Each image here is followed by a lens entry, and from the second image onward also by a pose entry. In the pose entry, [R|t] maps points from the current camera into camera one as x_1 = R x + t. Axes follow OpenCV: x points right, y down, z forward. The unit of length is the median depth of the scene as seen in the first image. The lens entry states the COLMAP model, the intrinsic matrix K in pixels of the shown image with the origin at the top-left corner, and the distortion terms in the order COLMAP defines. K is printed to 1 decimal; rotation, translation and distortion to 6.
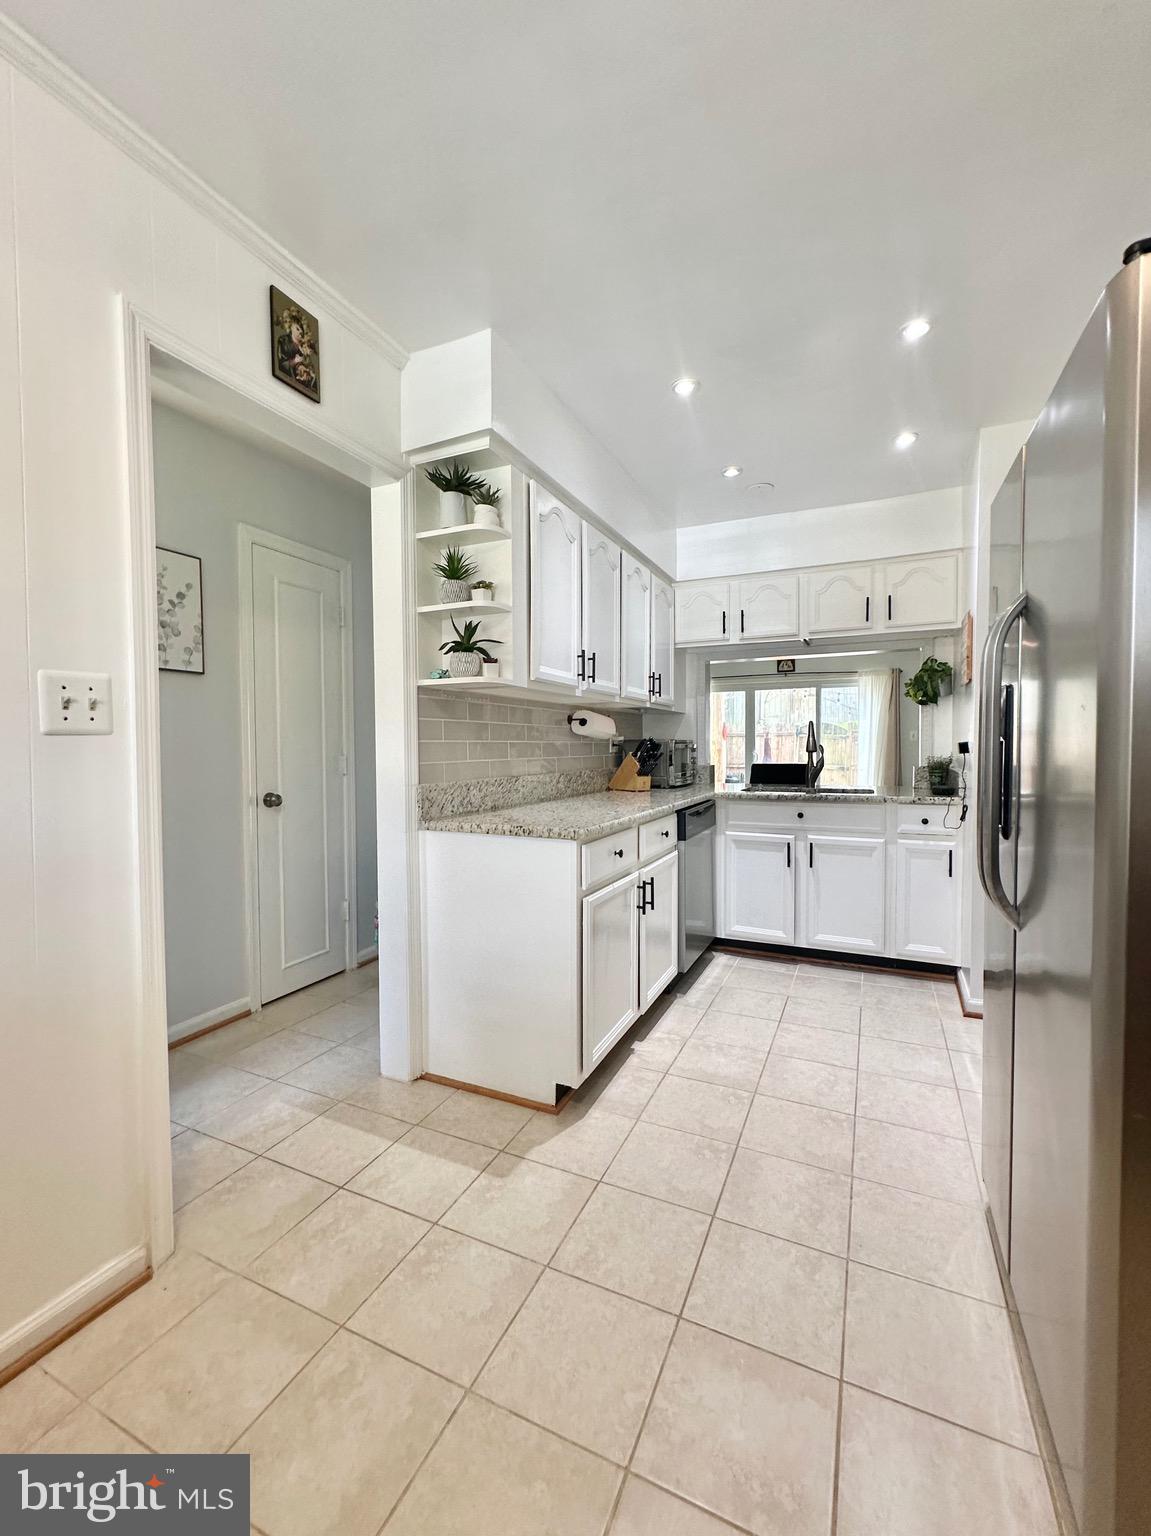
lens RADIAL K [[640.7, 0, 571.6], [0, 640.7, 766.7], [0, 0, 1]] dist [-0.000578, -0.000543]
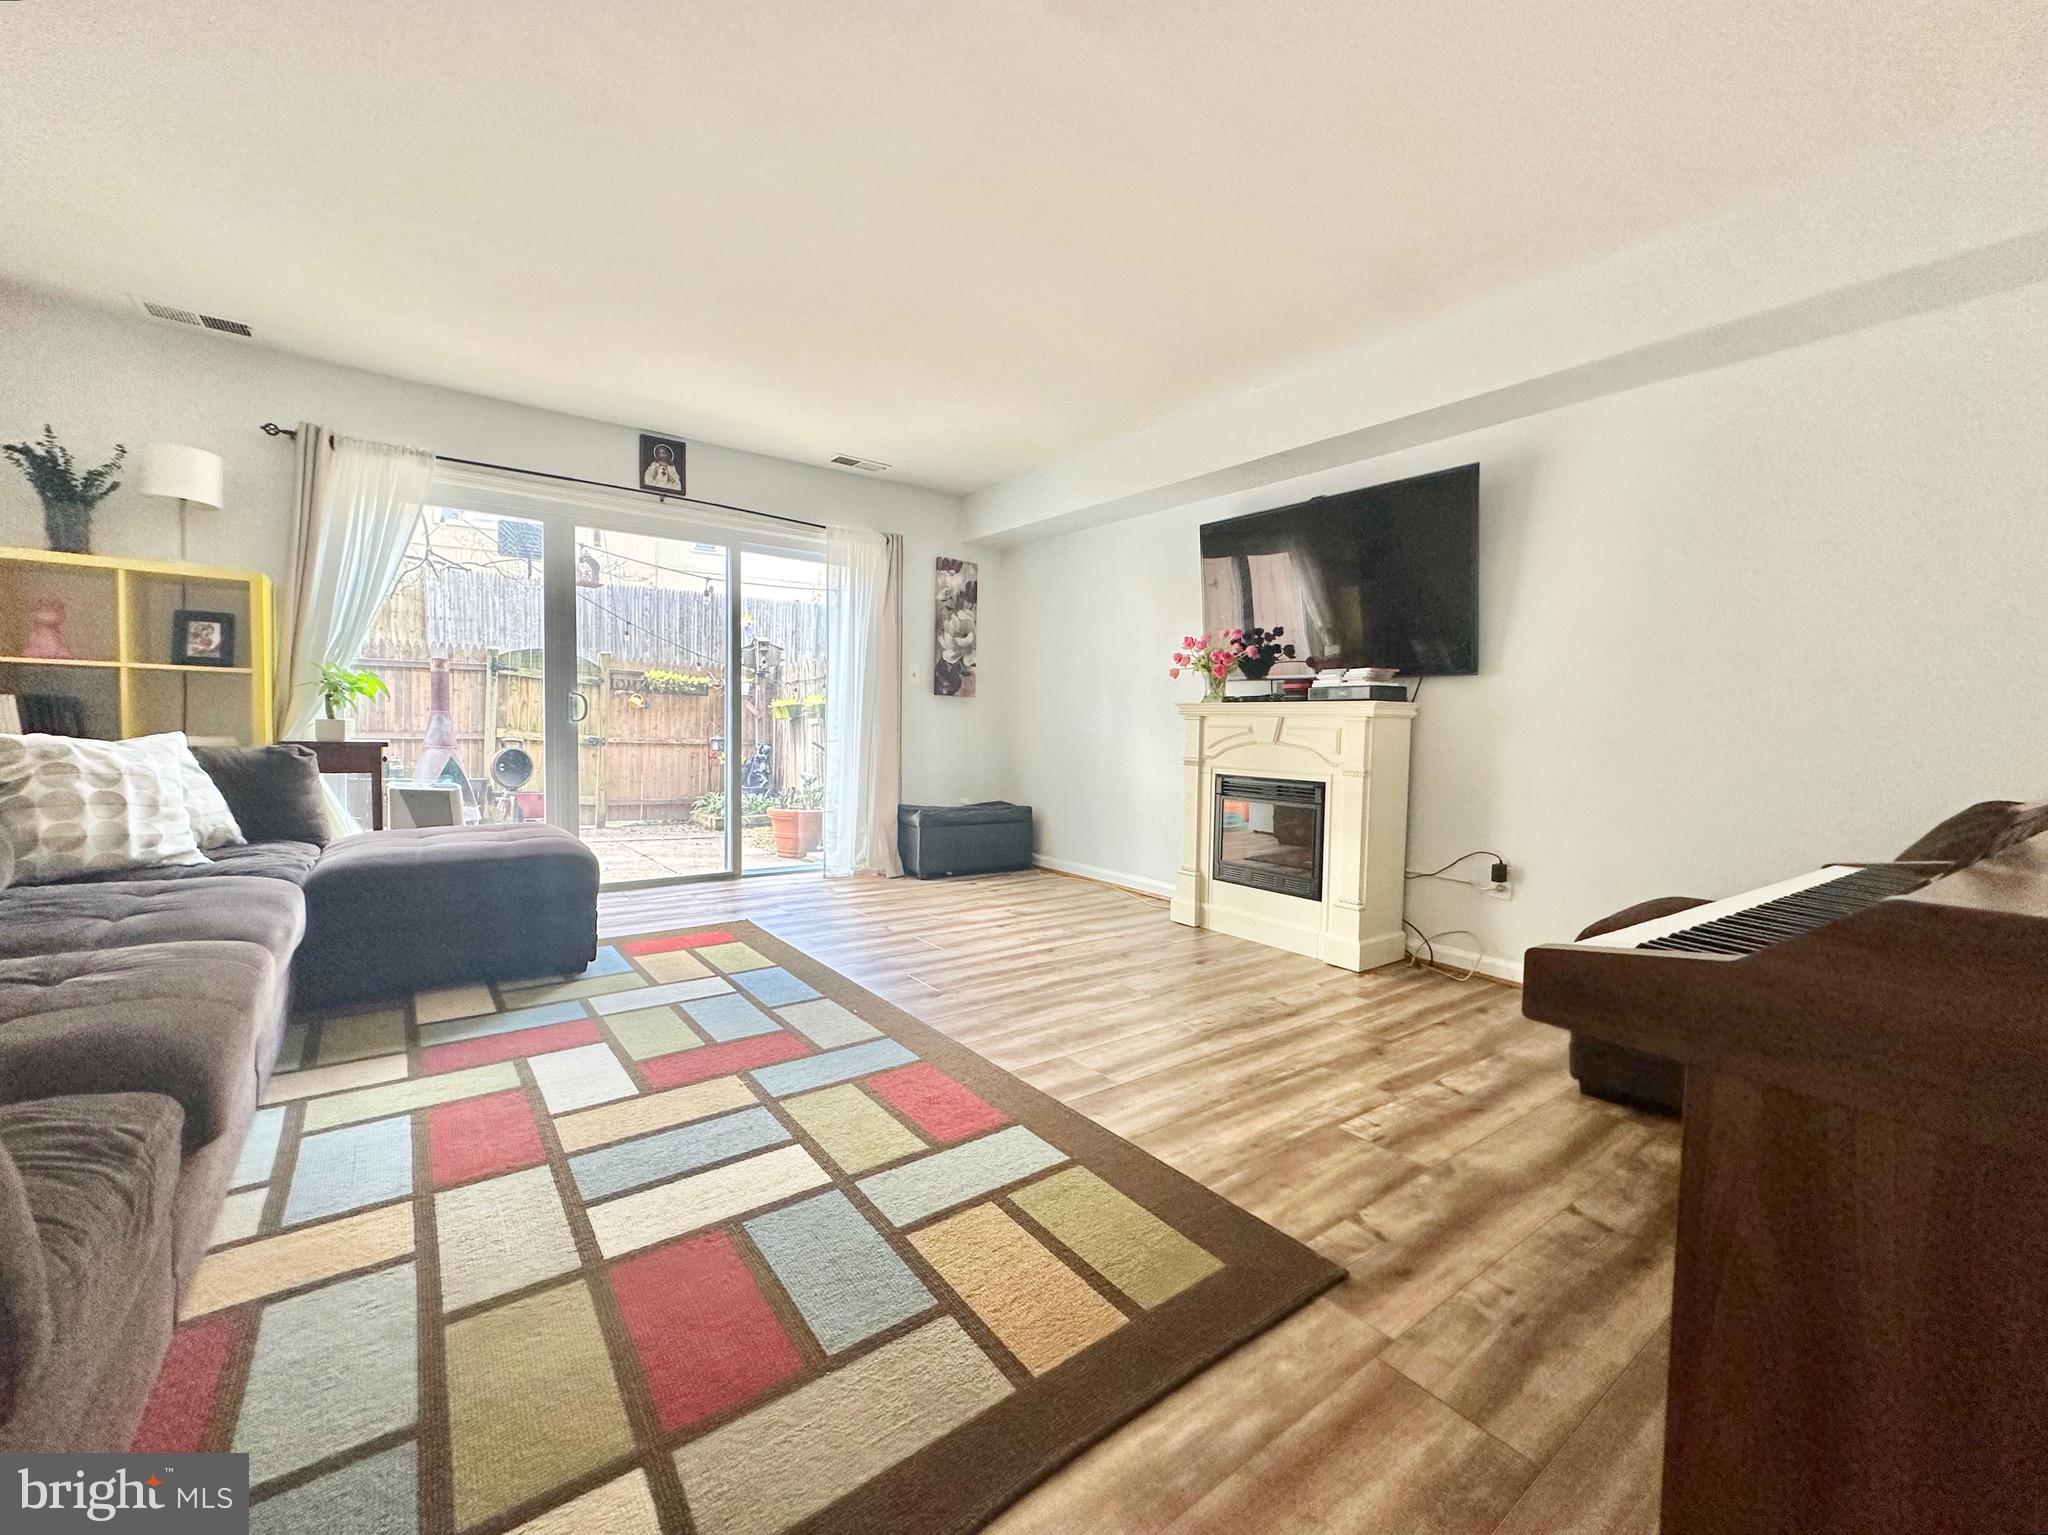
lens RADIAL K [[825.8, 0, 1033.2], [0, 825.8, 764.2], [0, 0, 1]] dist [-0.002768, -0.000029]
pose [[0.461594, -0.032302, 0.886503, -0.043073], [0.004310, 0.999407, 0.034172, 0.005262], [-0.887081, -0.011952, 0.461460, 2.014778]]
